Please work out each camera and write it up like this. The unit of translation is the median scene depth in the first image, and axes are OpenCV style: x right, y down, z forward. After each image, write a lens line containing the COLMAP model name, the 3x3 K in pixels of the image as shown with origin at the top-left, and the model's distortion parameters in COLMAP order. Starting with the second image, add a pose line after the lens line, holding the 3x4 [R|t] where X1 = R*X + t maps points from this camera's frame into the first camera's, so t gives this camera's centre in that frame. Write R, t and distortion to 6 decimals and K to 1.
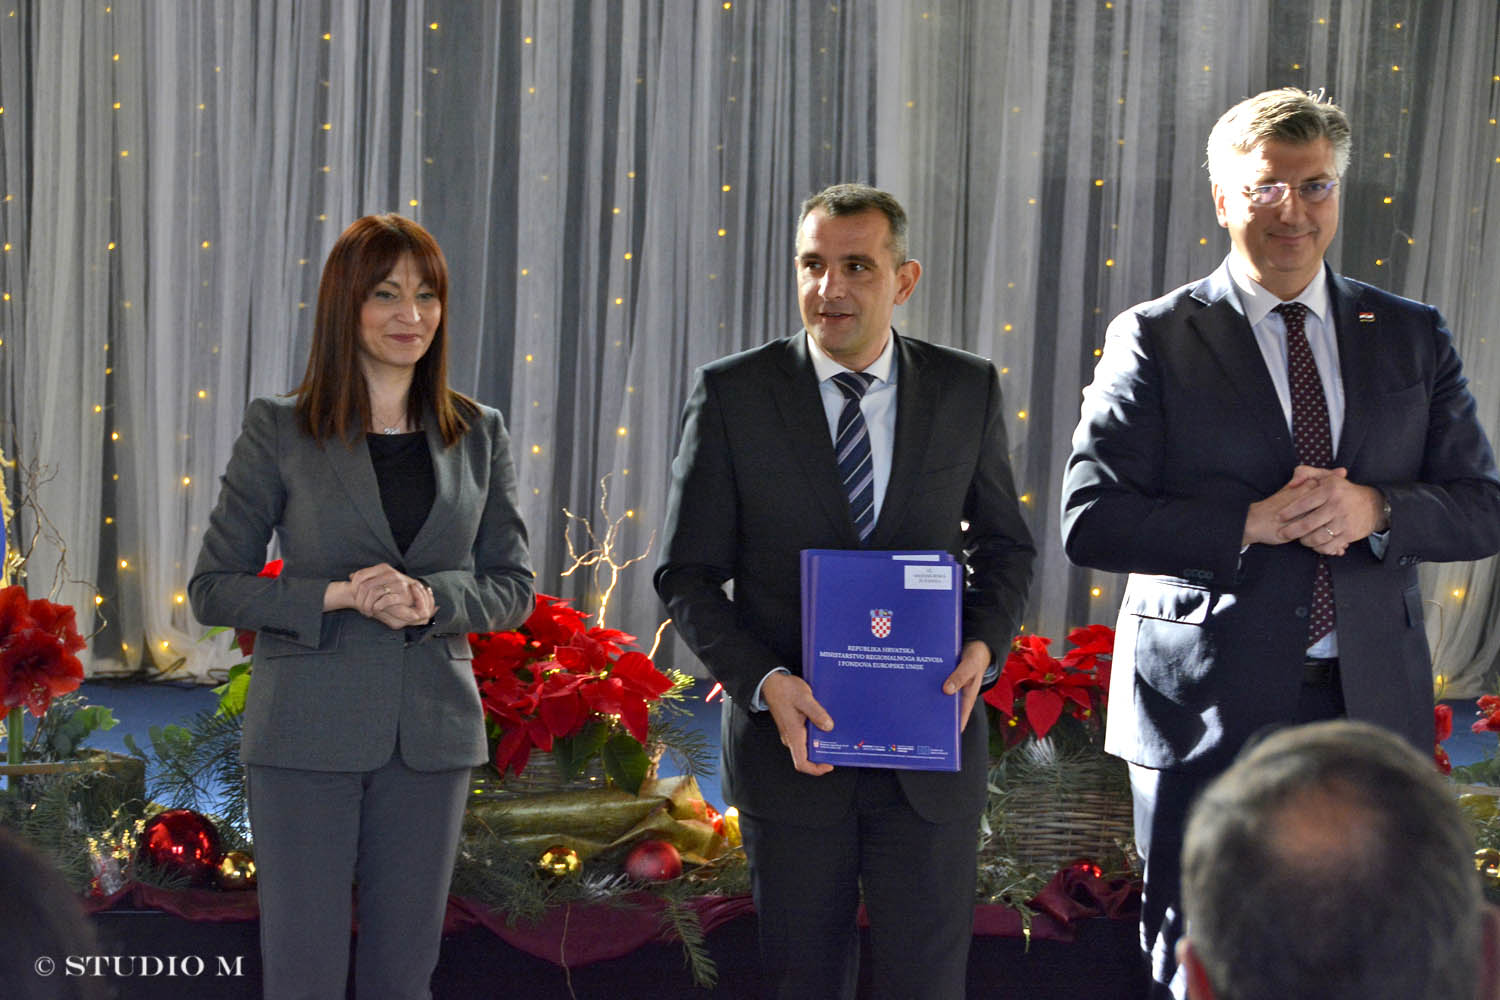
lens RADIAL K [[3991.1, 0, 744.2], [0, 3991.1, 478.6], [0, 0, 1]] dist [0.775041, 0.272405]
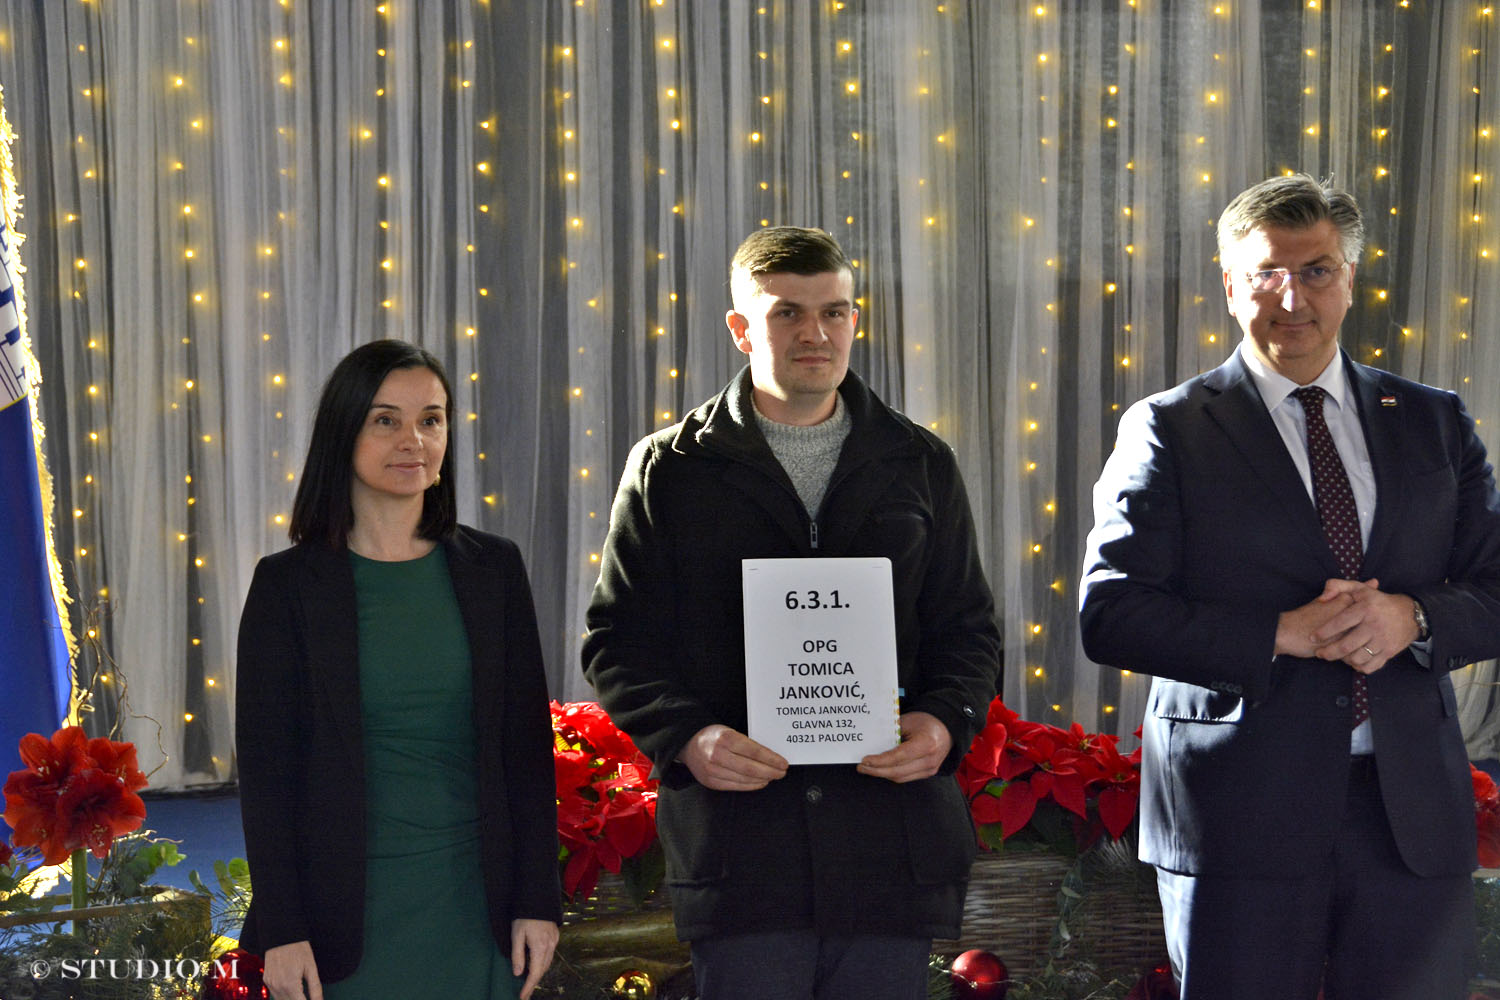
lens RADIAL K [[3371.1, 0, 750.0], [0, 3371.1, 500.0], [0, 0, 1]] dist [0.578509, 0.307560]
pose [[0.999209, -0.039430, -0.005092, -0.005337], [0.039324, 0.999036, -0.019507, -0.003669], [0.005856, 0.019292, 0.999797, 0.106000]]
